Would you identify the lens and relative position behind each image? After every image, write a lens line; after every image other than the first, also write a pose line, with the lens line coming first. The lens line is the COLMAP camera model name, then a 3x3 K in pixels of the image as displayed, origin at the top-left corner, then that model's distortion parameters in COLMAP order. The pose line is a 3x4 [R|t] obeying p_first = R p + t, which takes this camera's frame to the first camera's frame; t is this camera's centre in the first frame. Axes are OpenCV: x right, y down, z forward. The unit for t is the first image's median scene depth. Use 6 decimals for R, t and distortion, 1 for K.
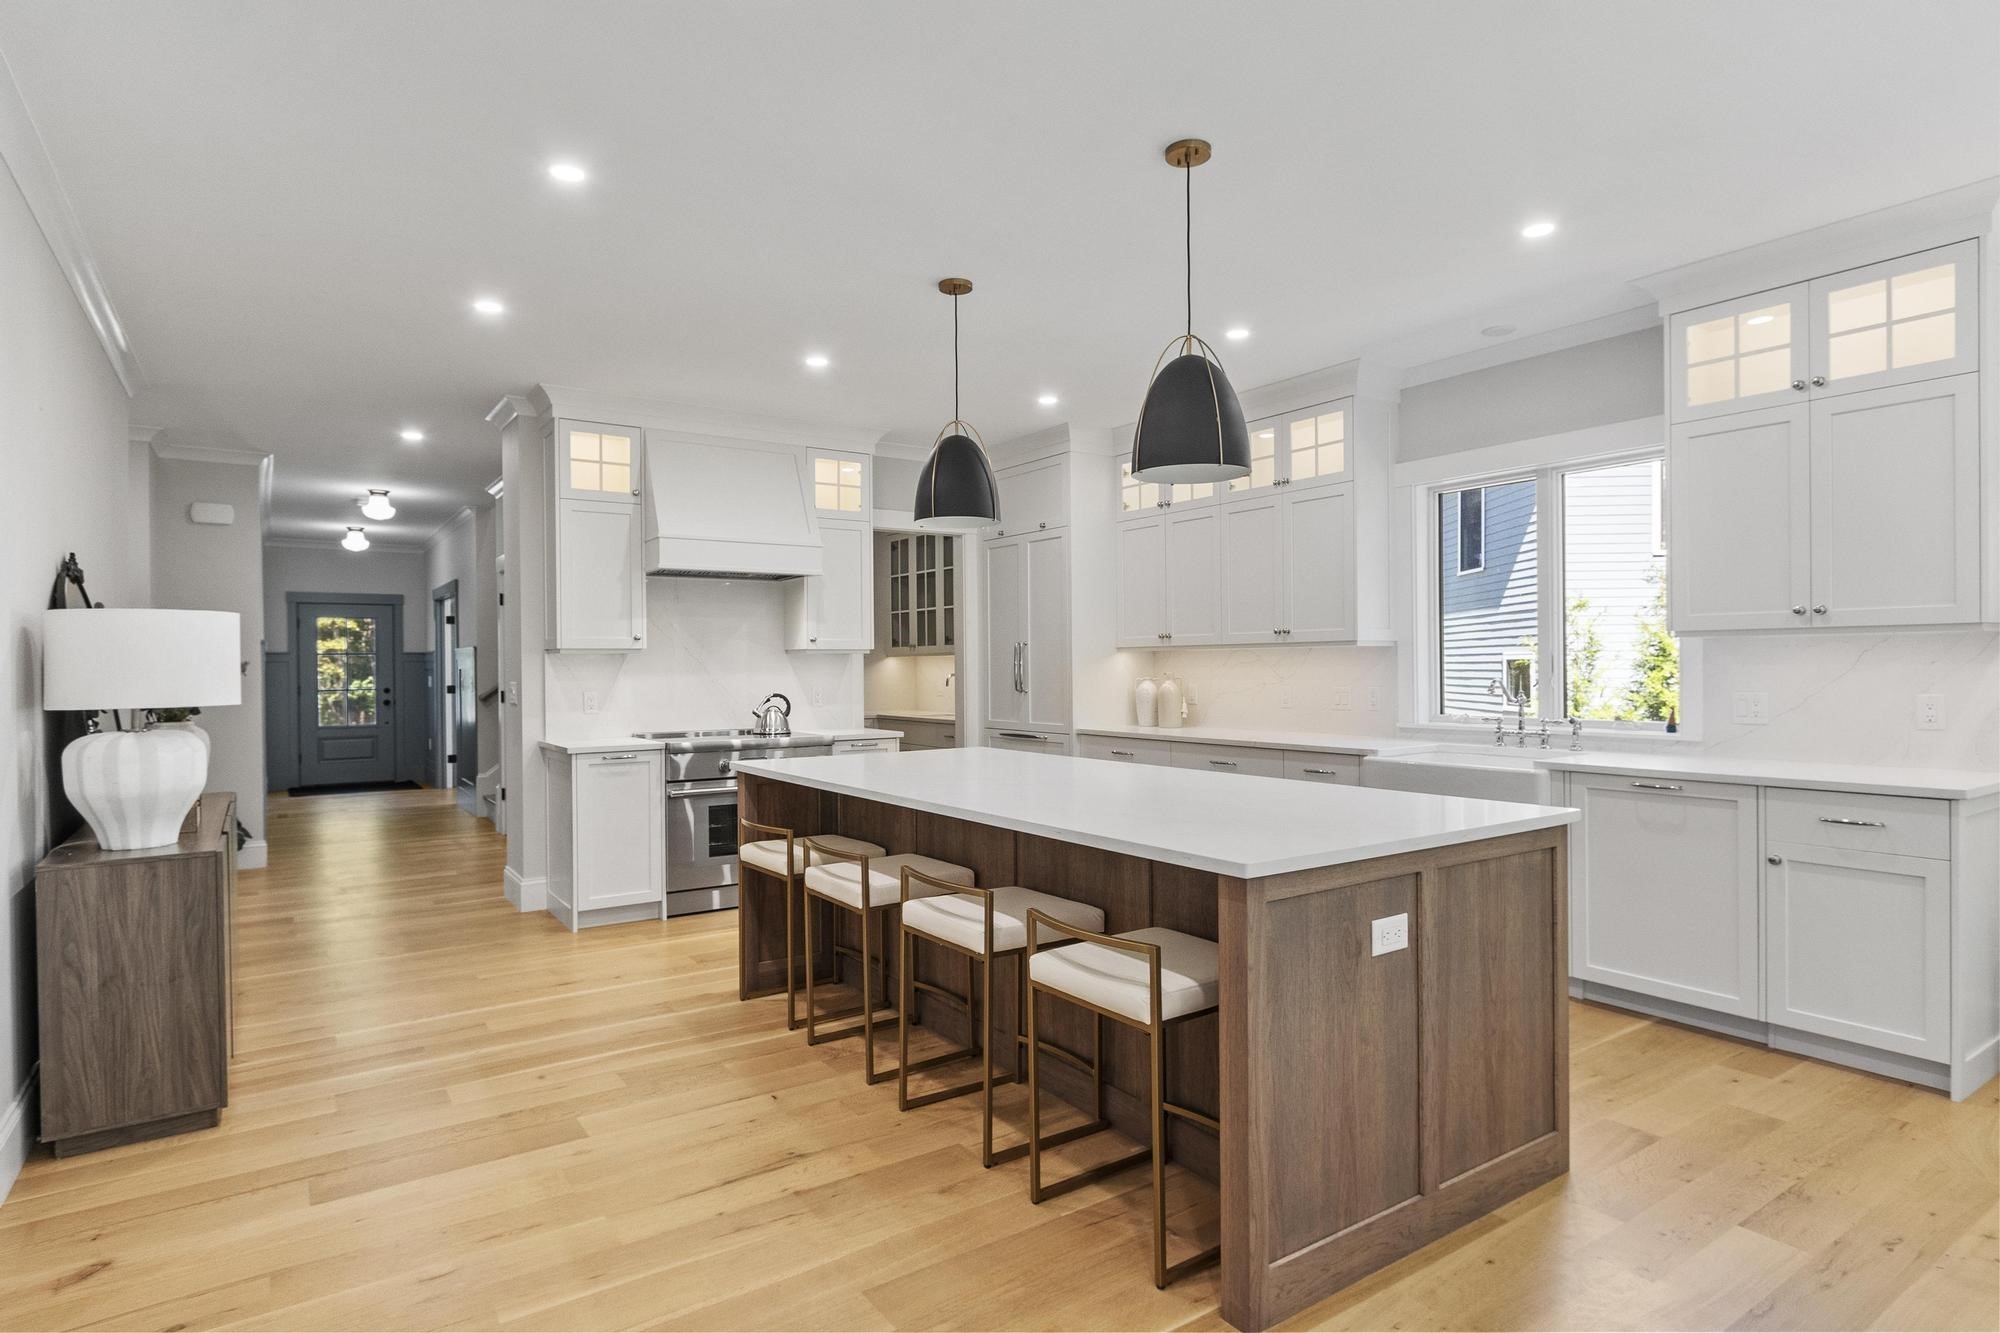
lens RADIAL K [[1088.1, 0, 1004.4], [0, 1088.1, 671.1], [0, 0, 1]] dist [0.002449, 0.000089]
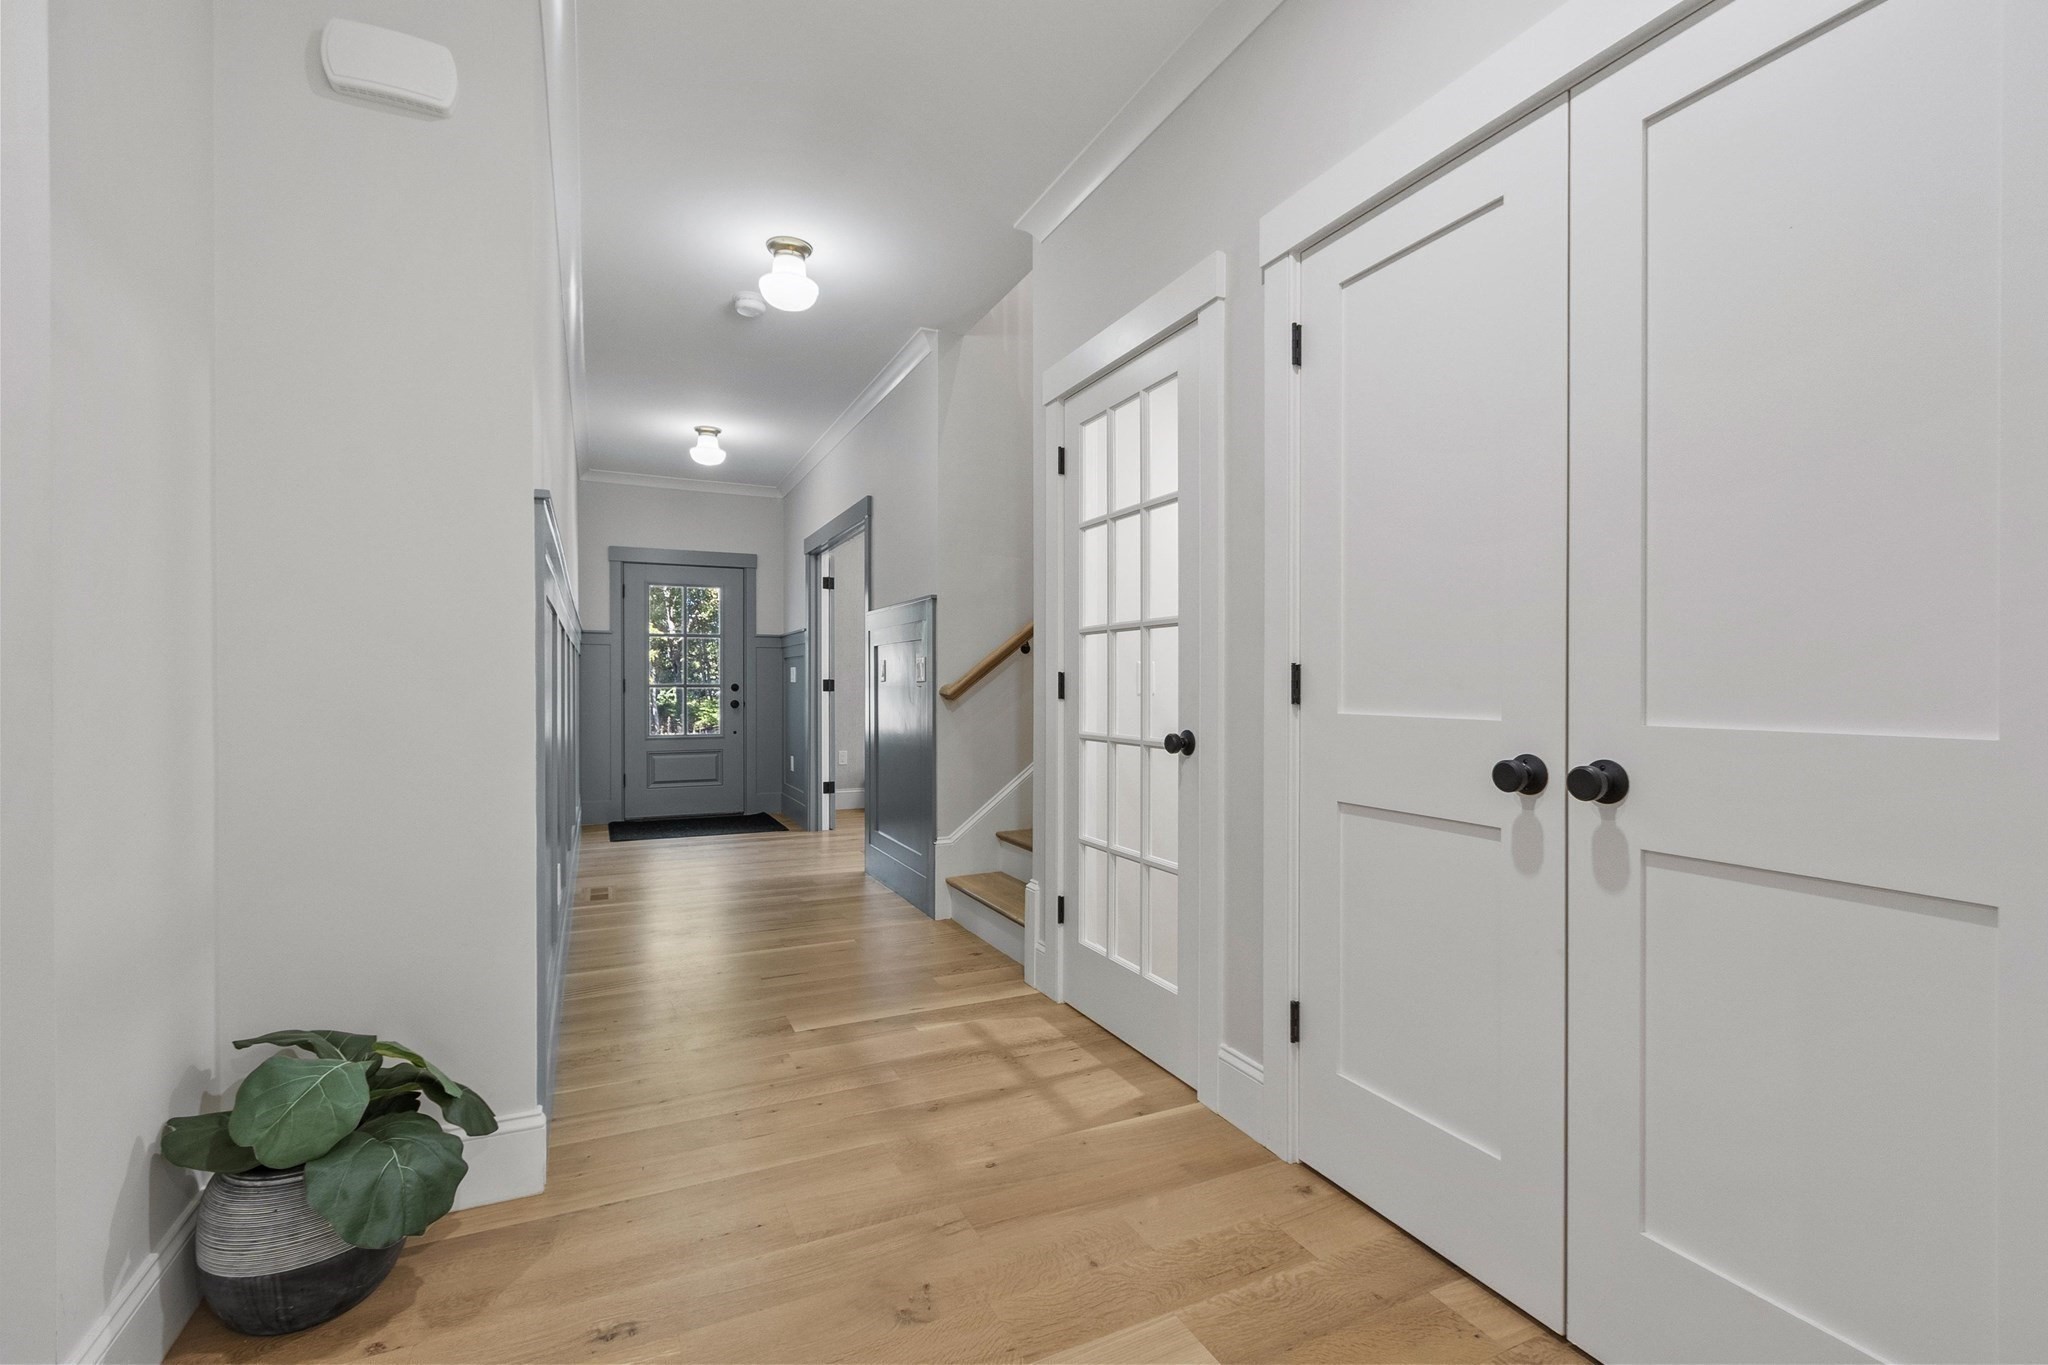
lens RADIAL K [[918.5, 0, 1023.0], [0, 918.5, 683.9], [0, 0, 1]] dist [-0.013908, -0.000046]
pose [[0.987389, 0.005197, -0.158227, -0.296628], [-0.005761, 0.999979, -0.003106, 0.017184], [0.158208, 0.003978, 0.987398, 0.452102]]
